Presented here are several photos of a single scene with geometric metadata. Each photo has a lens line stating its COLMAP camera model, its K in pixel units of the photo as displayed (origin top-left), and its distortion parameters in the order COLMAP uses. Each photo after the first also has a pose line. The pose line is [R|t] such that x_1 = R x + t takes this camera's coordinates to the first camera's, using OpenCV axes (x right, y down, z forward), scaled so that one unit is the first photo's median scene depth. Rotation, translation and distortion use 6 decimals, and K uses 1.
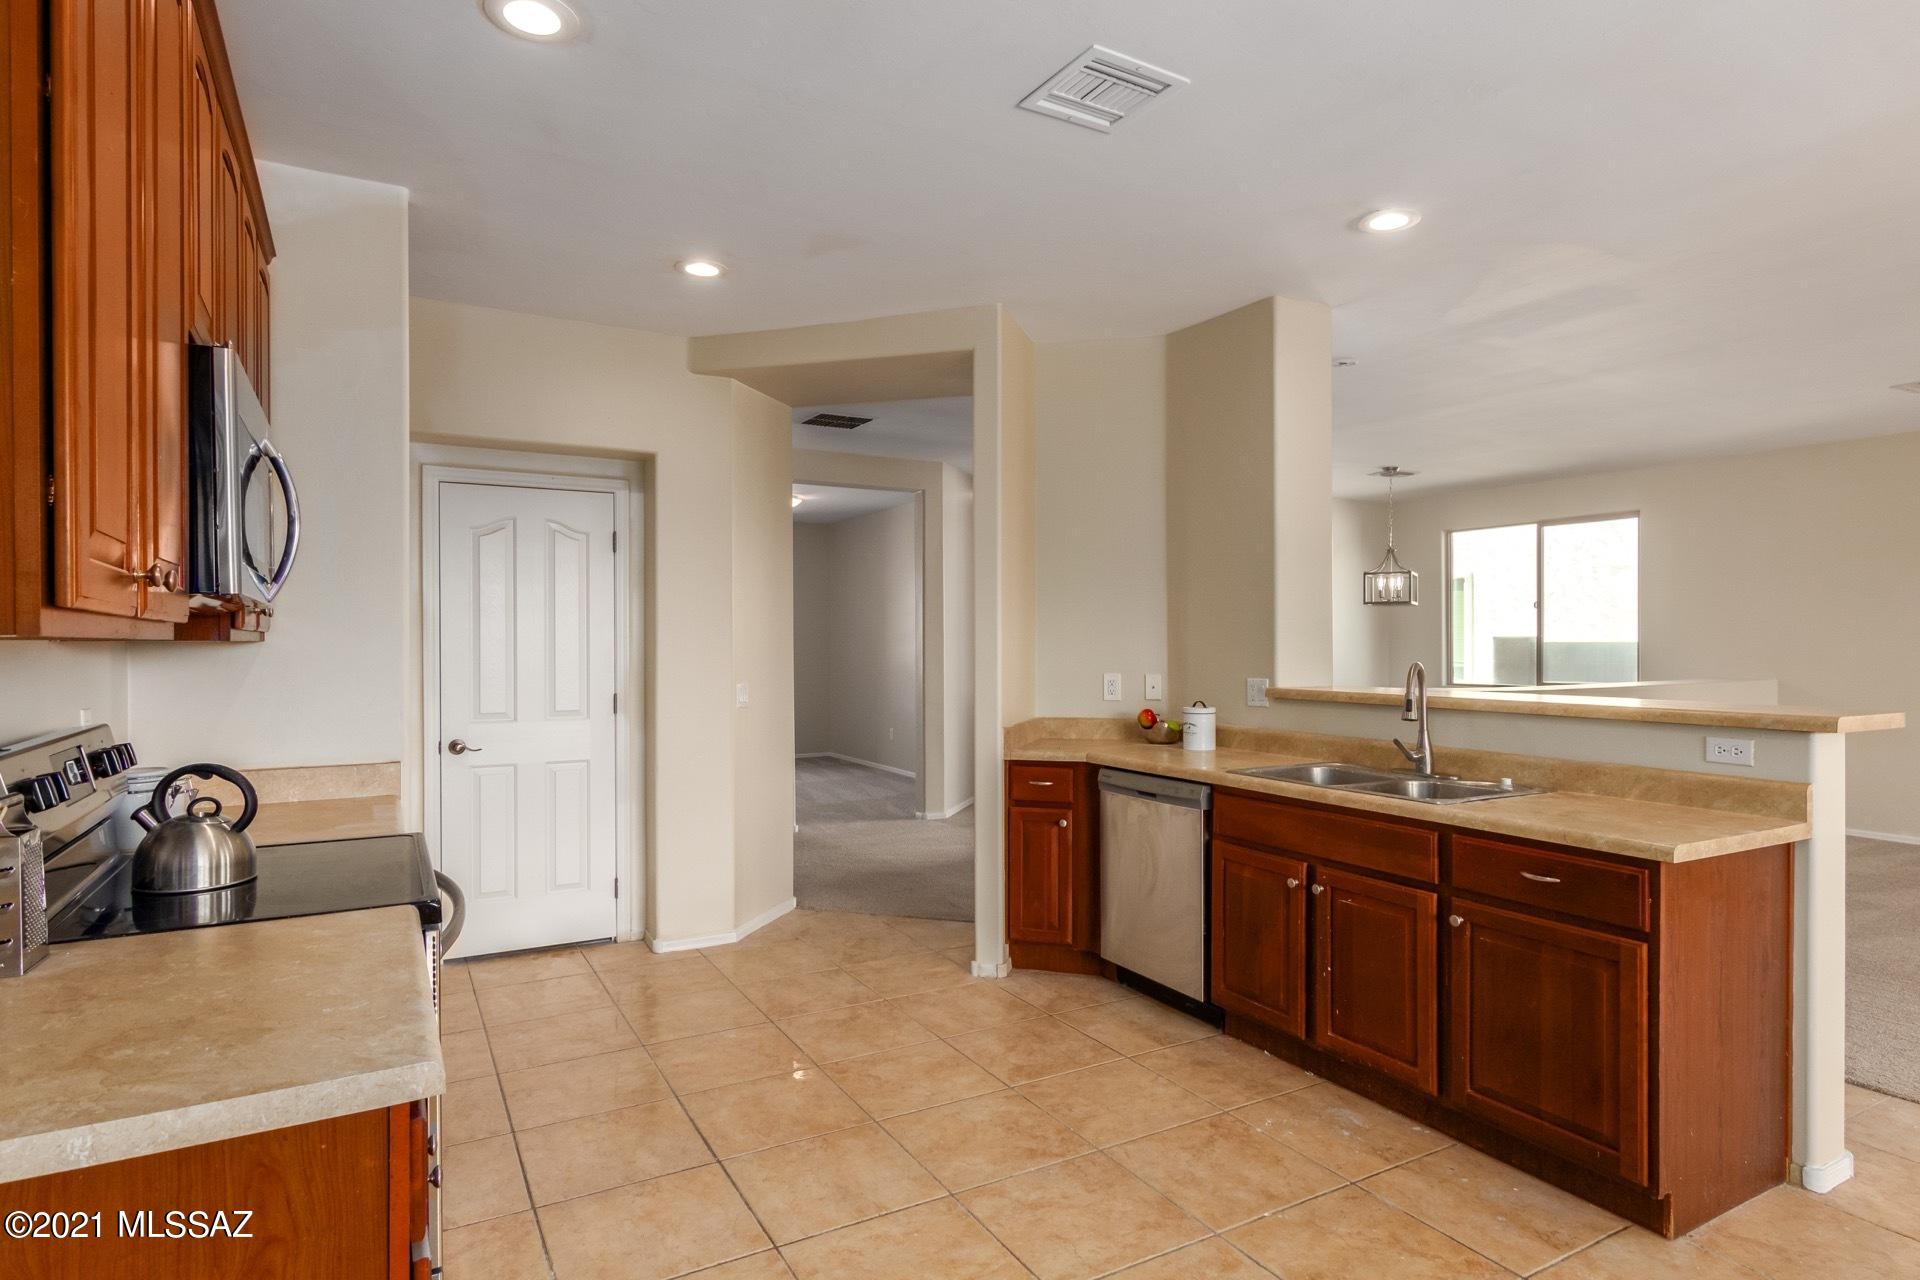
lens RADIAL K [[1057.3, 0, 979.5], [0, 1057.3, 647.0], [0, 0, 1]] dist [-0.001242, -0.000073]
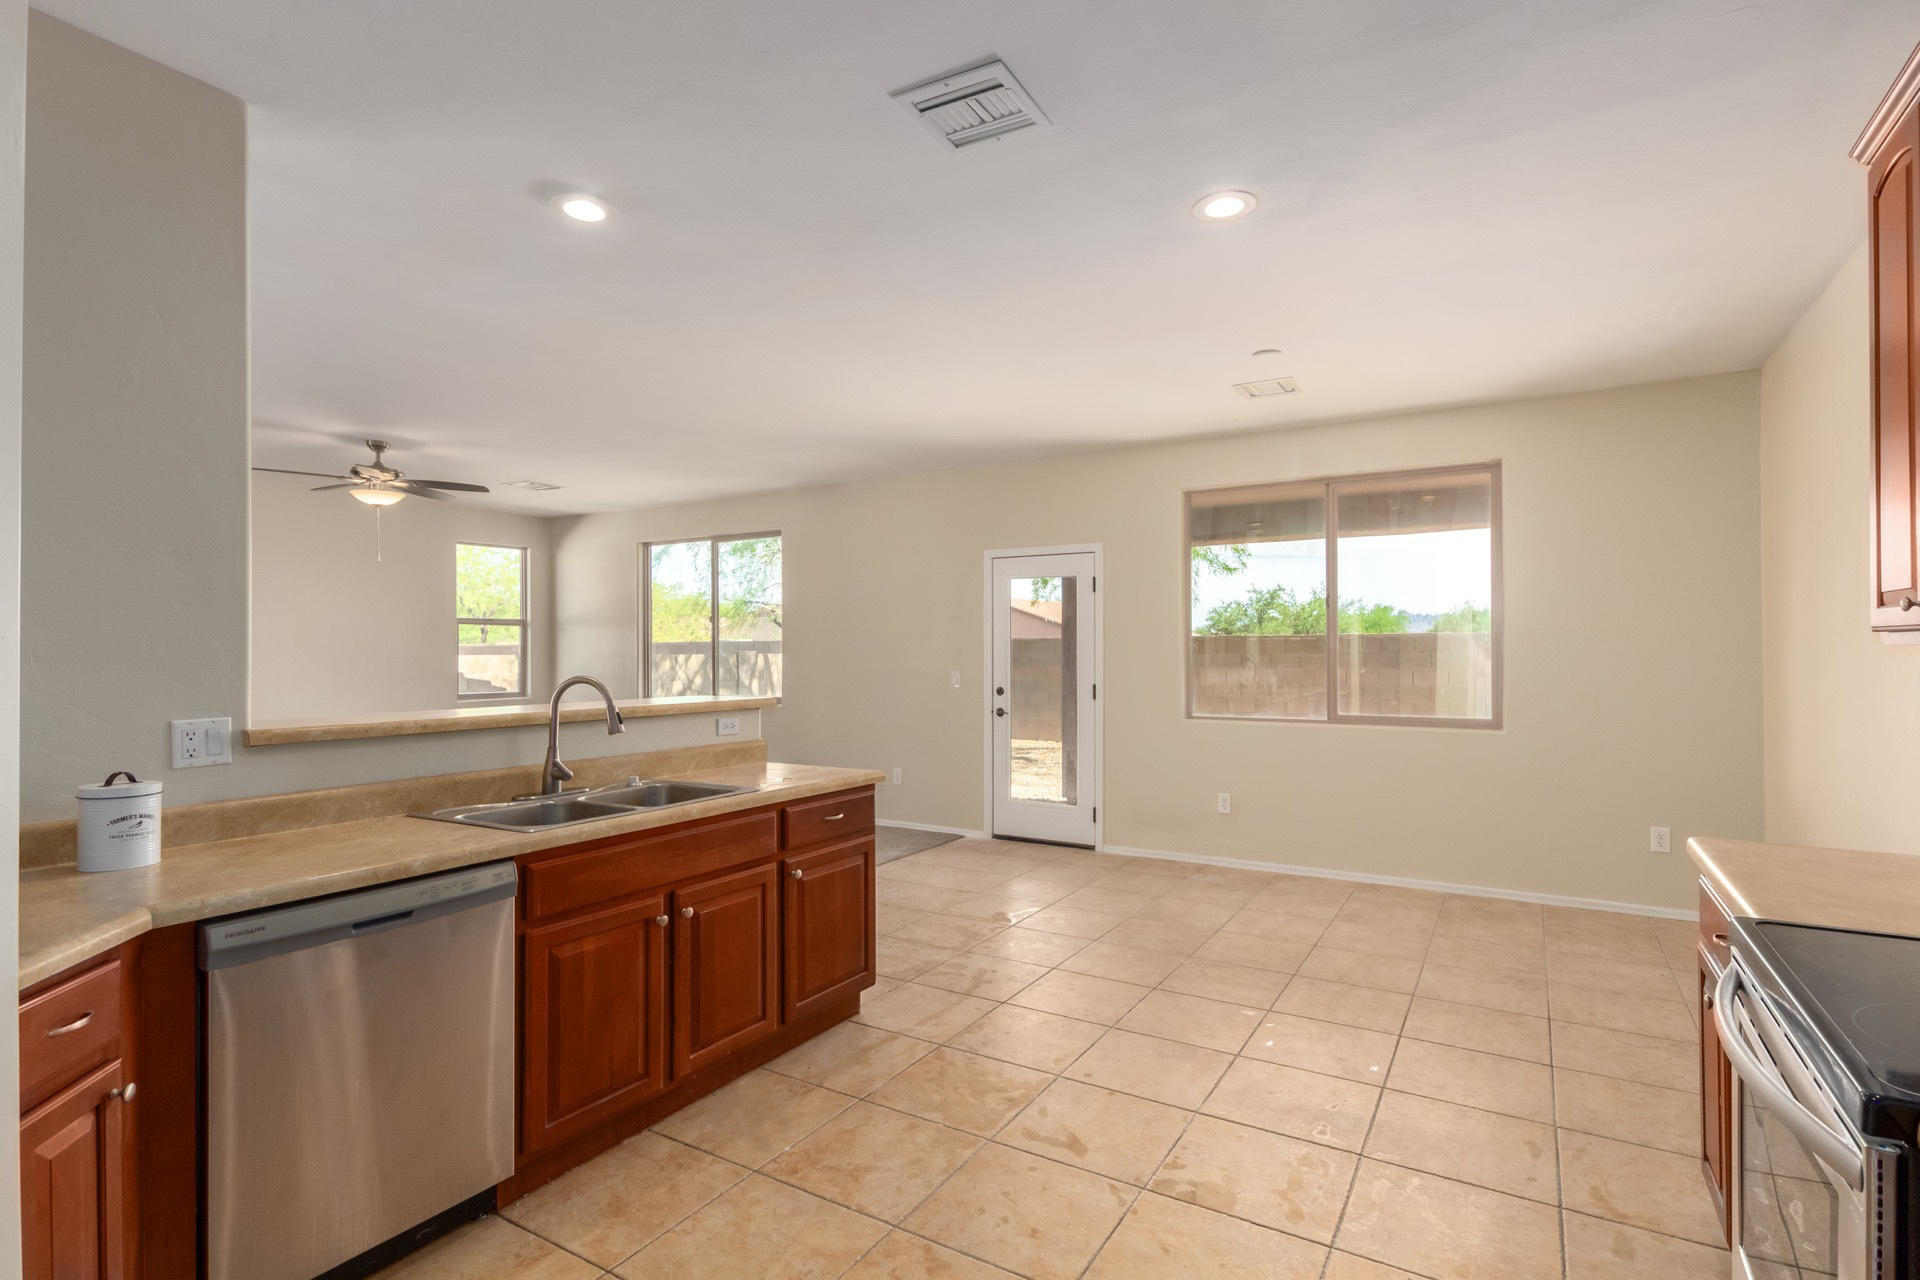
lens RADIAL K [[908.0, 0, 969.6], [0, 908.0, 644.5], [0, 0, 1]] dist [0.004672, 0.000207]
pose [[-0.484332, 0.012629, 0.874793, -0.491231], [0.010718, 0.999906, -0.008501, -0.003224], [-0.874819, 0.005259, -0.484422, 1.093872]]
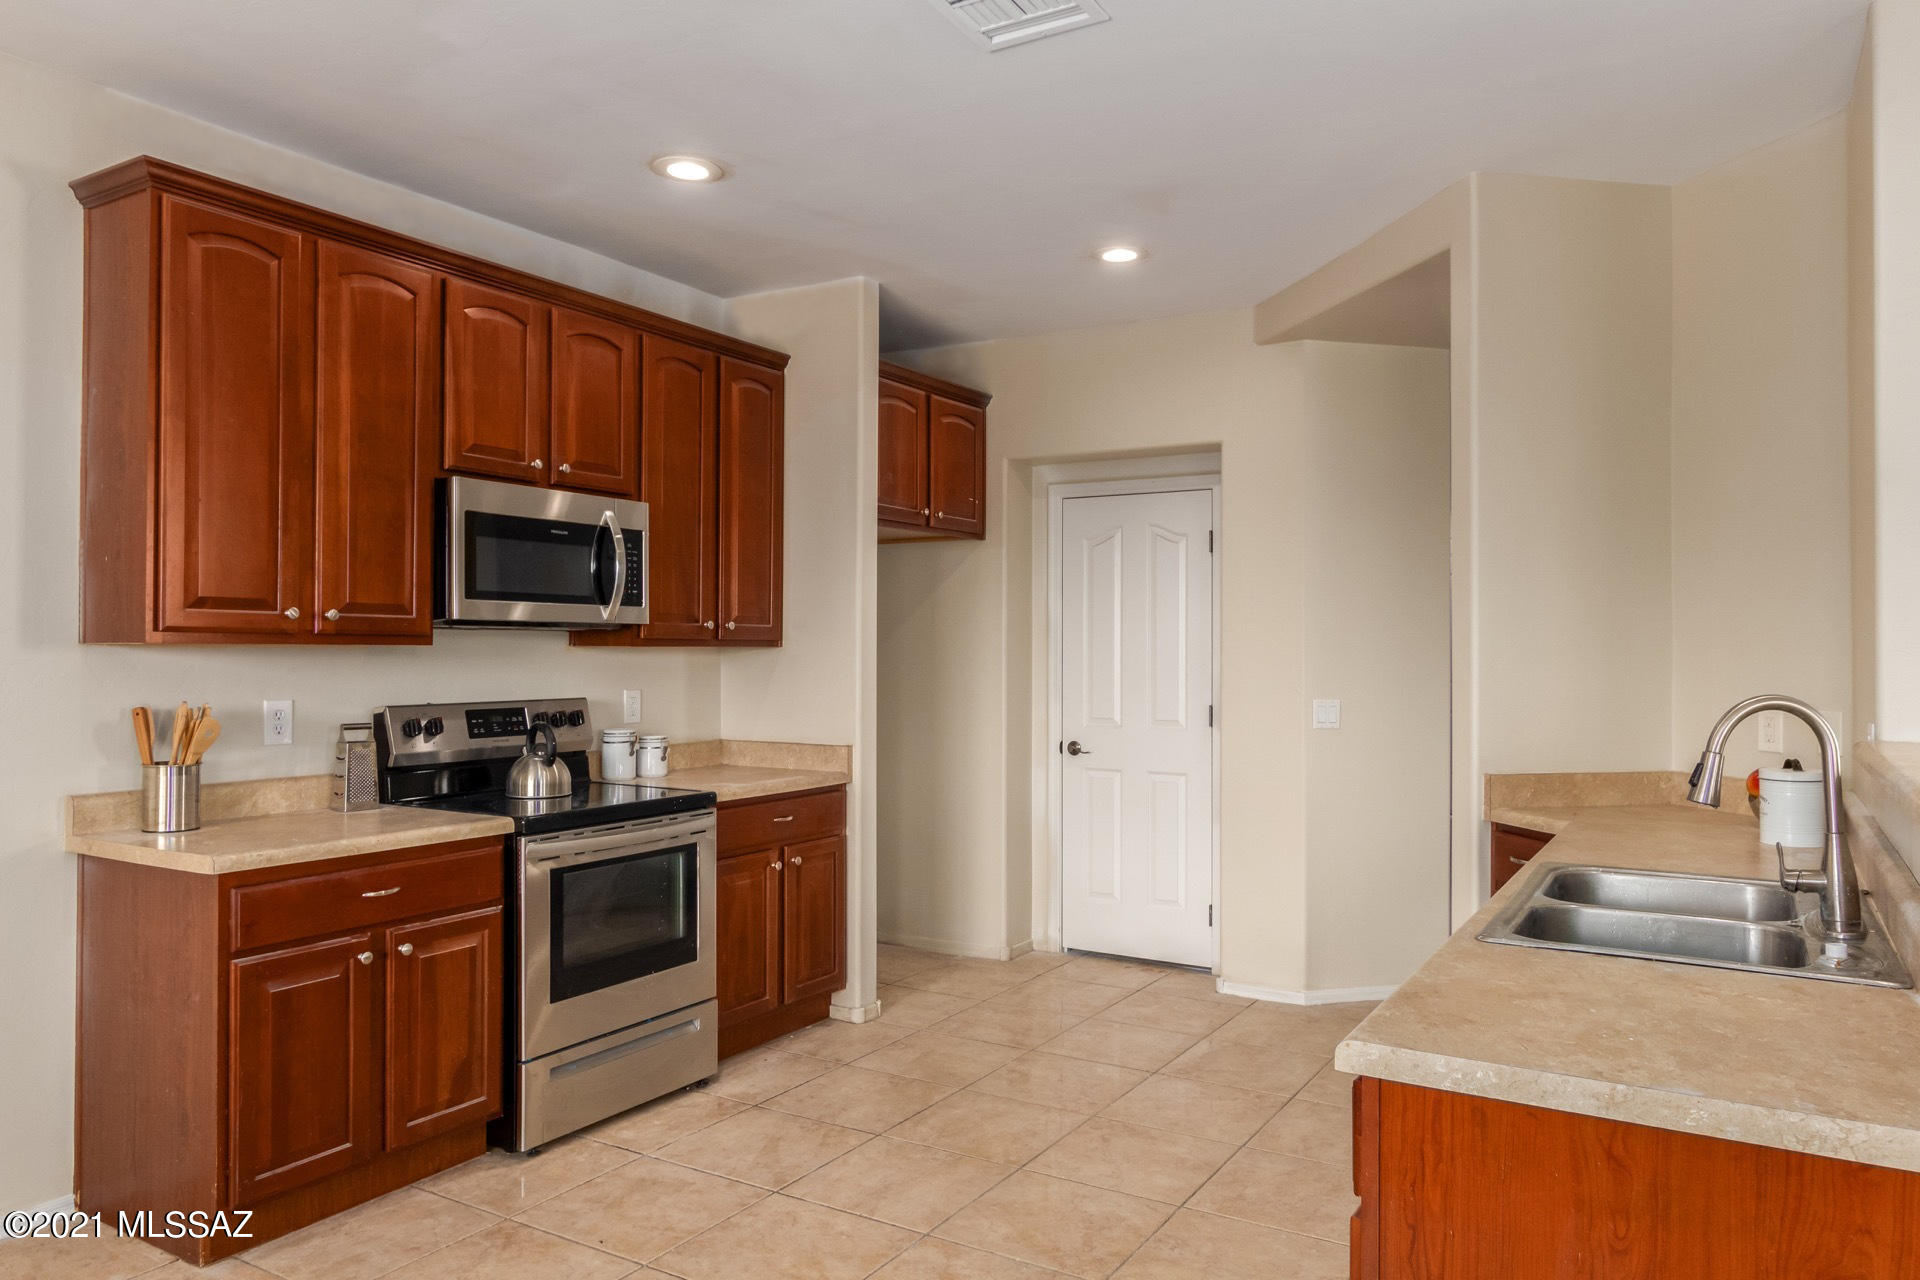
lens RADIAL K [[1316.4, 0, 958.6], [0, 1316.4, 635.5], [0, 0, 1]] dist [-0.003742, -0.000637]
pose [[0.472824, -0.005420, -0.881140, 0.785788], [-0.009347, 0.999894, -0.011167, -0.002434], [0.881107, 0.013516, 0.472724, 0.355703]]
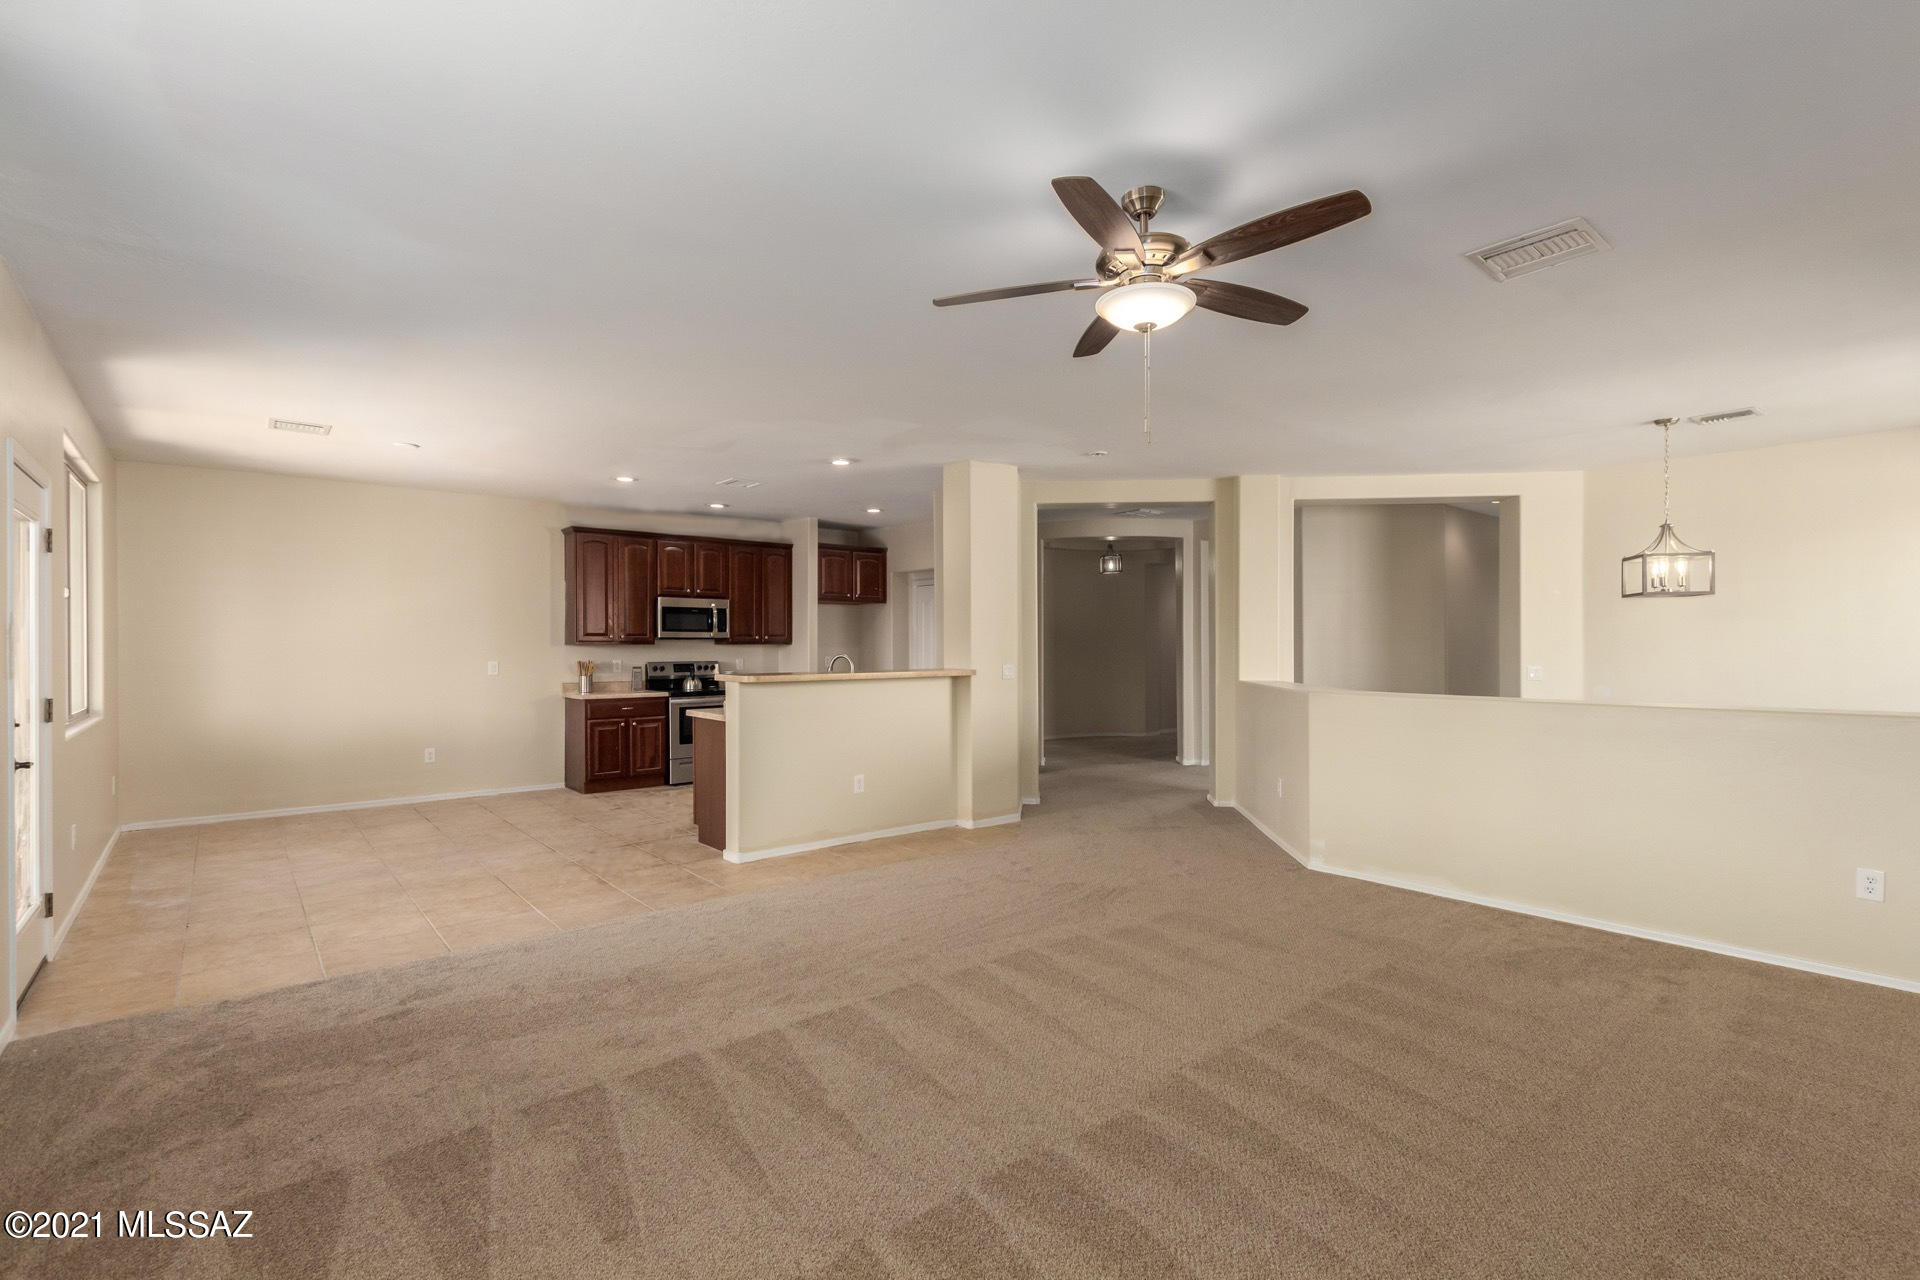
lens RADIAL K [[908.0, 0, 968.9], [0, 908.0, 648.2], [0, 0, 1]] dist [0.004672, 0.000207]
pose [[0.148503, 0.003897, -0.988904, 2.383247], [-0.002243, 0.999991, 0.003604, -0.003871], [0.988909, 0.001683, 0.148510, 0.996036]]
